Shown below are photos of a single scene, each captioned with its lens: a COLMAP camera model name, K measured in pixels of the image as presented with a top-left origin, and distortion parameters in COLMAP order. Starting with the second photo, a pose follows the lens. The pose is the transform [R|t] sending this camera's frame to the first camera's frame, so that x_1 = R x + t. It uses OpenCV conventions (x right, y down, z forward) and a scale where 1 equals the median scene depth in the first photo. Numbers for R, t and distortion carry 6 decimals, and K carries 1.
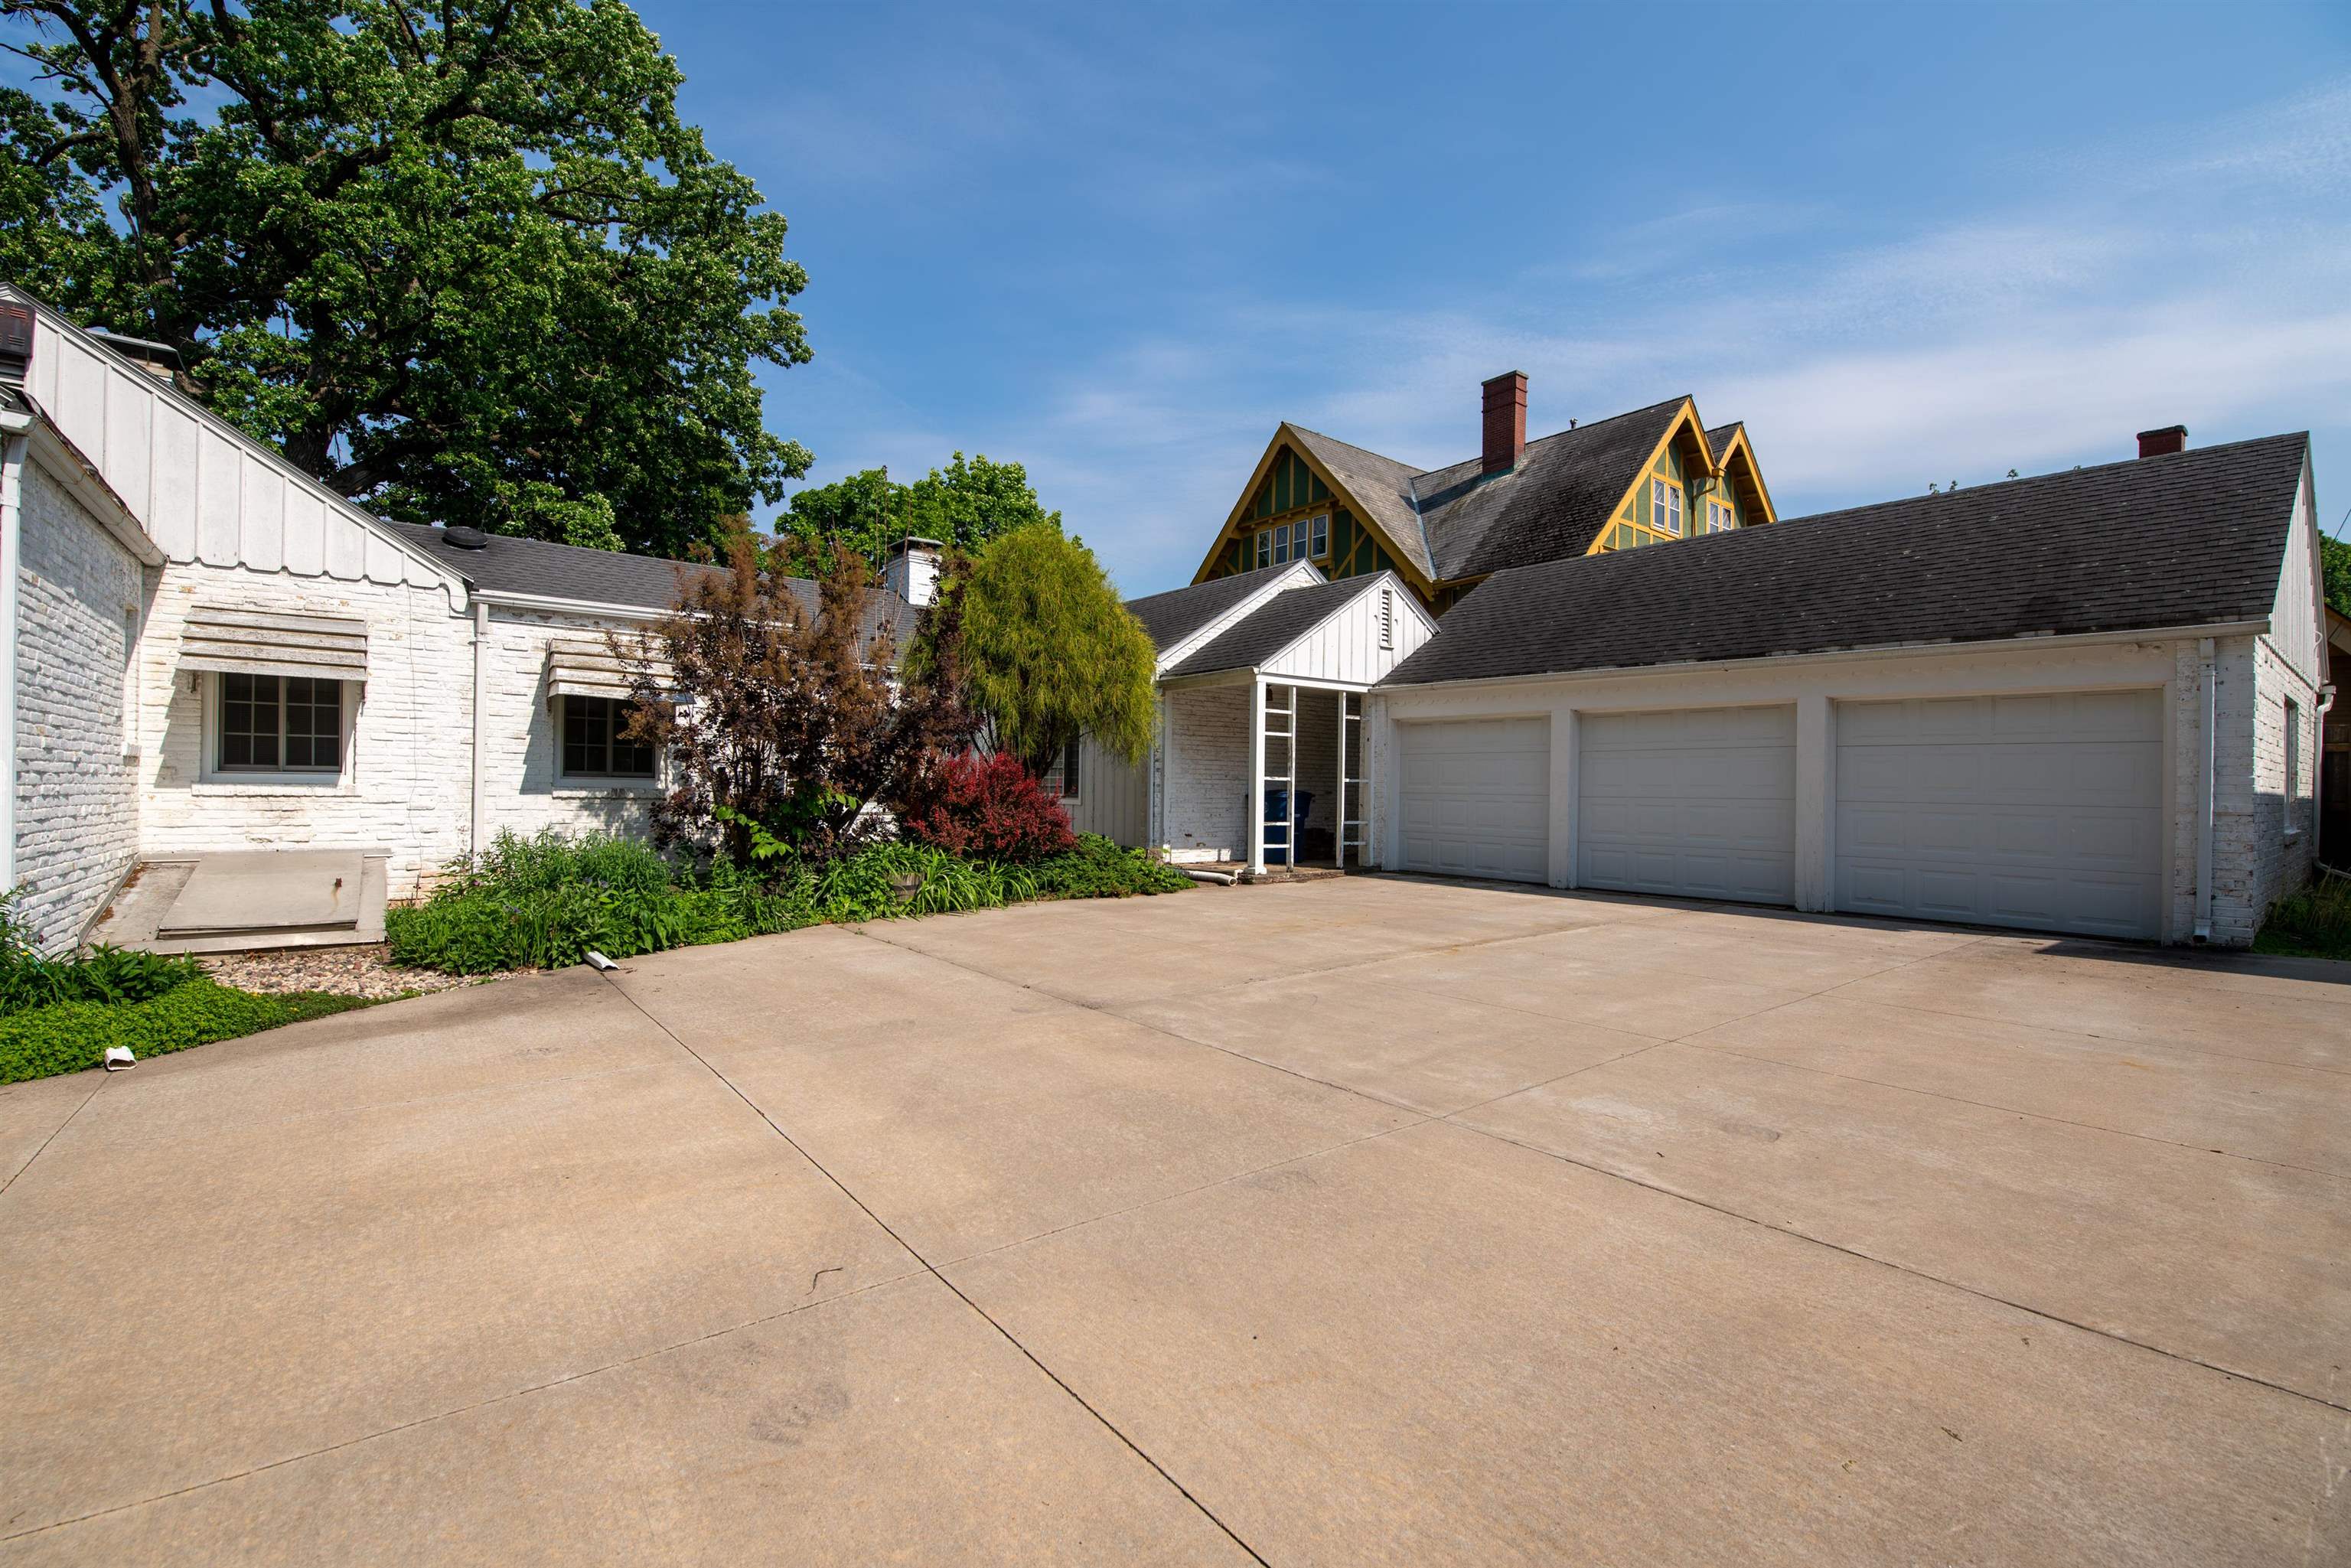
lens RADIAL K [[1022.1, 0, 1111.8], [0, 1022.1, 788.7], [0, 0, 1]] dist [-0.009326, -0.005093]
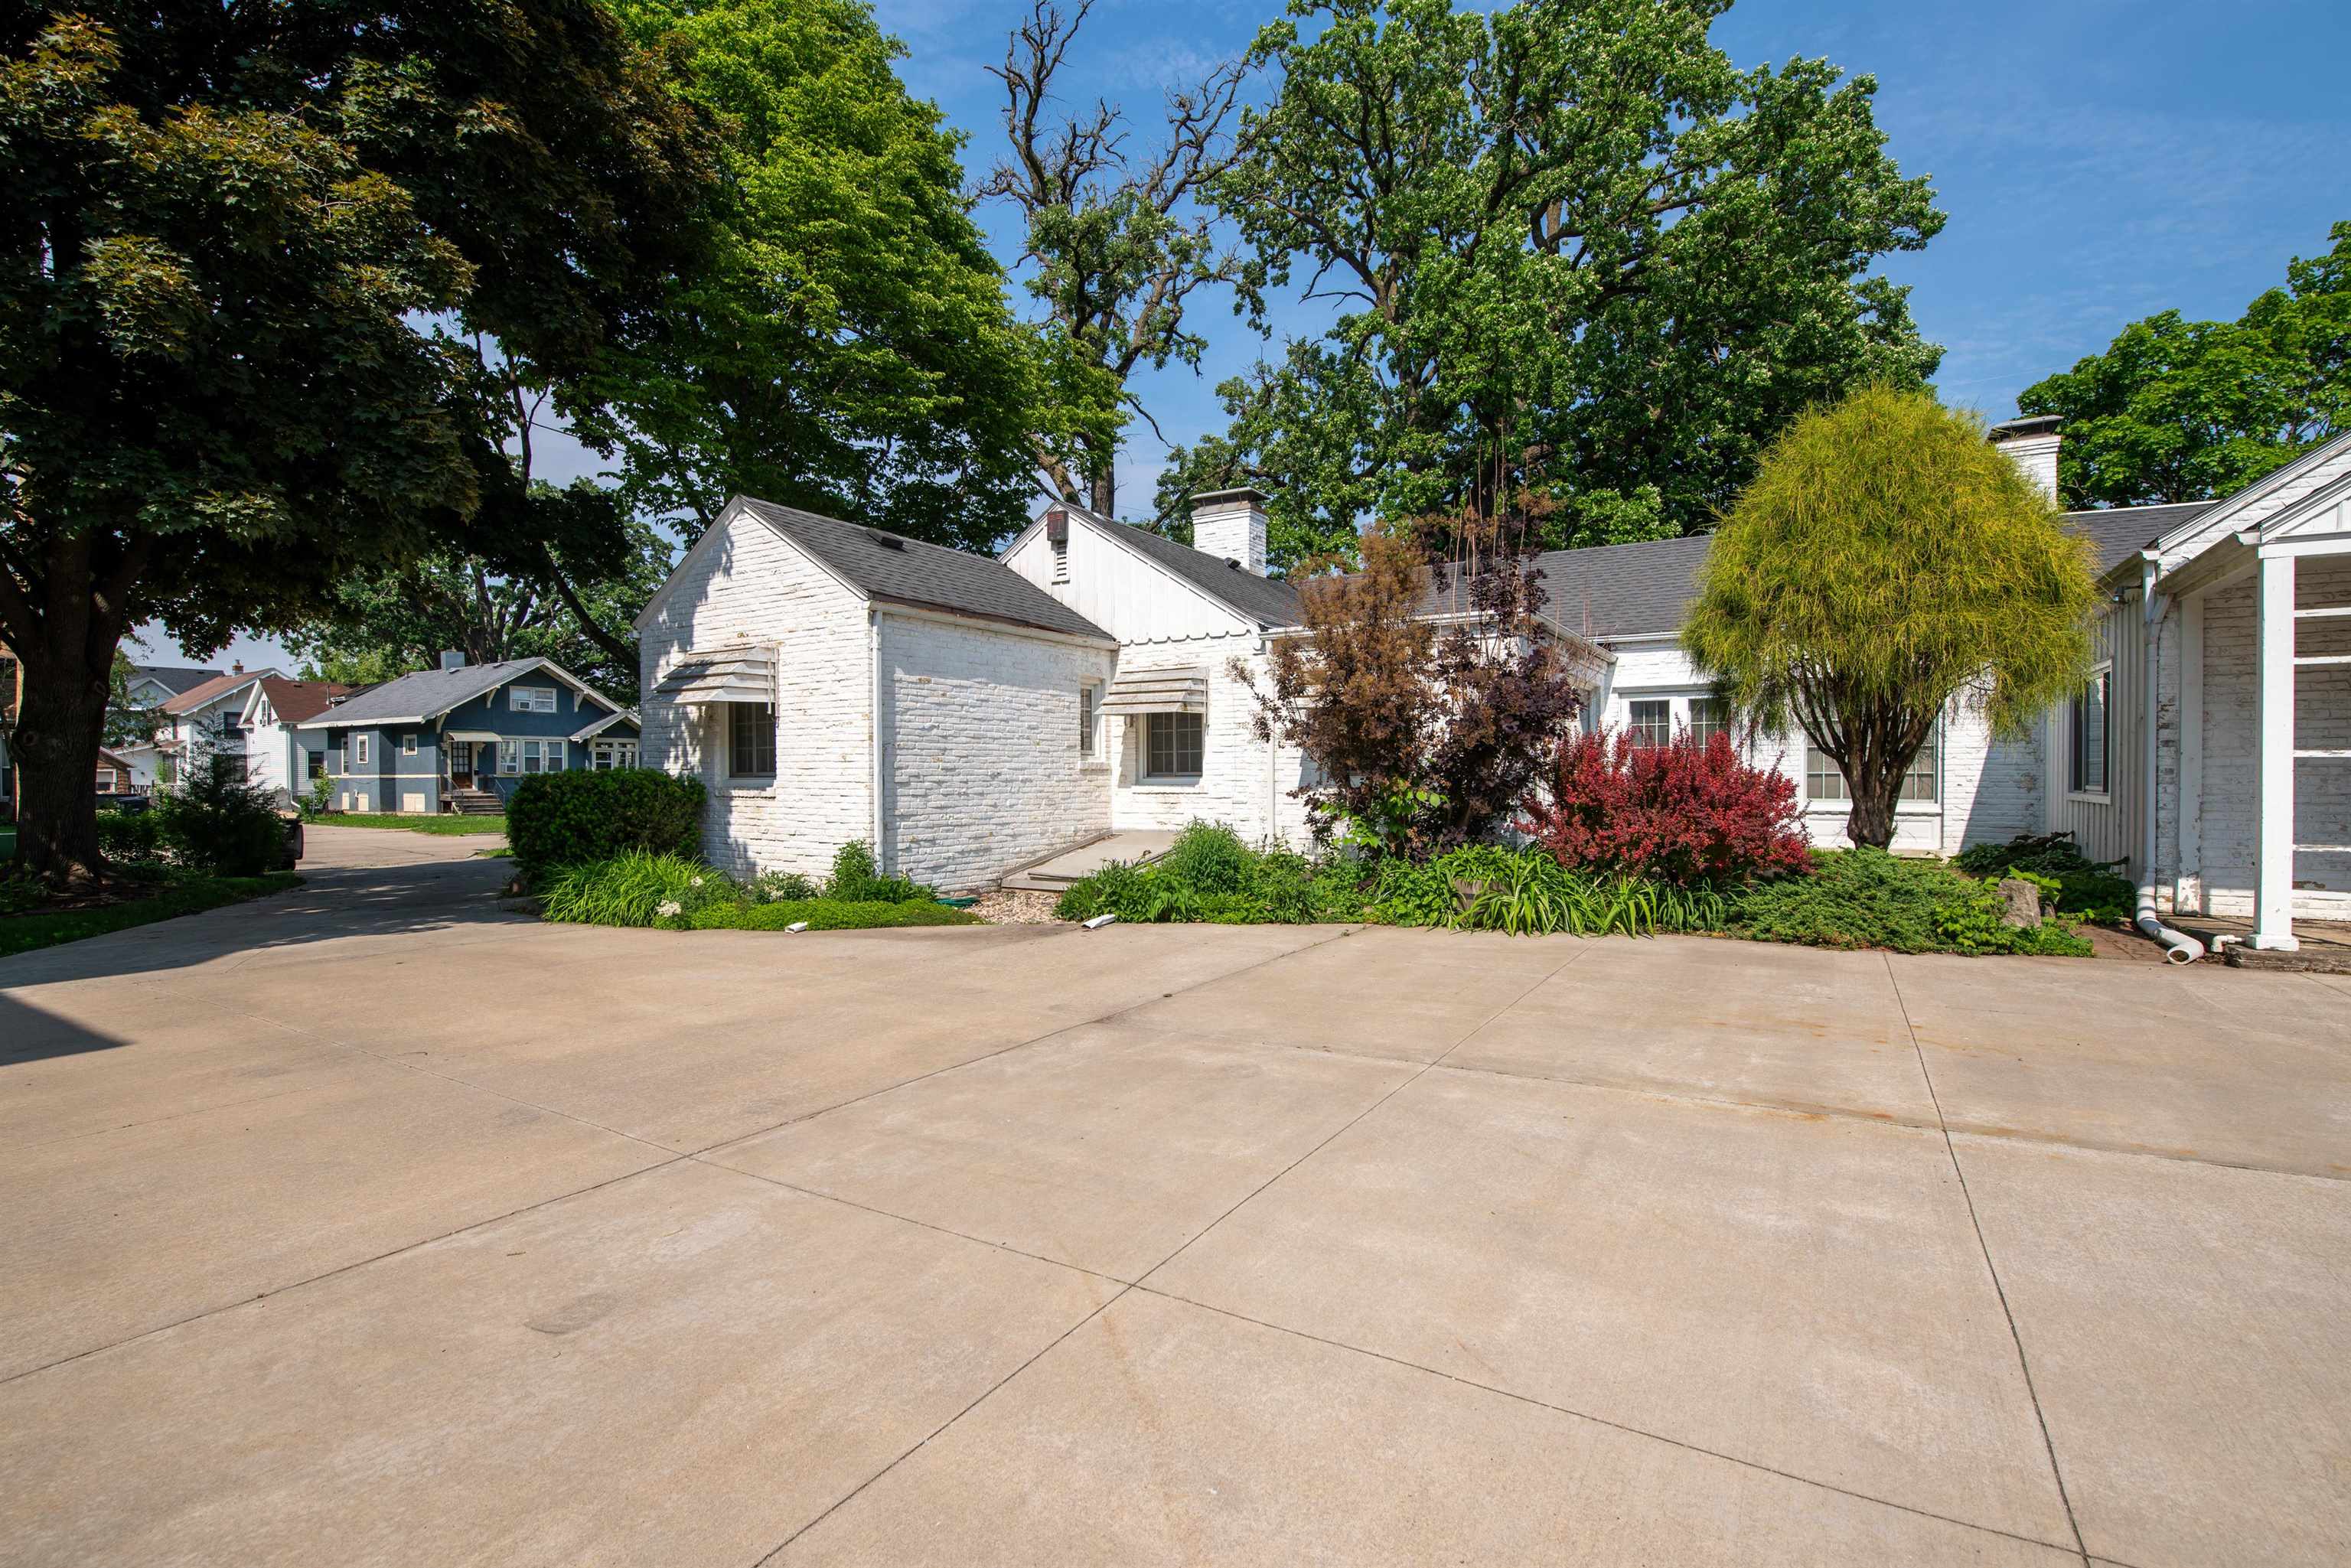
lens RADIAL K [[1022.1, 0, 1169.1], [0, 1022.1, 793.1], [0, 0, 1]] dist [-0.009326, -0.005093]
pose [[0.368621, 0.000467, -0.929580, 1.226345], [0.011943, 0.999915, 0.005238, -0.001150], [0.929503, -0.013032, 0.368584, 0.989904]]
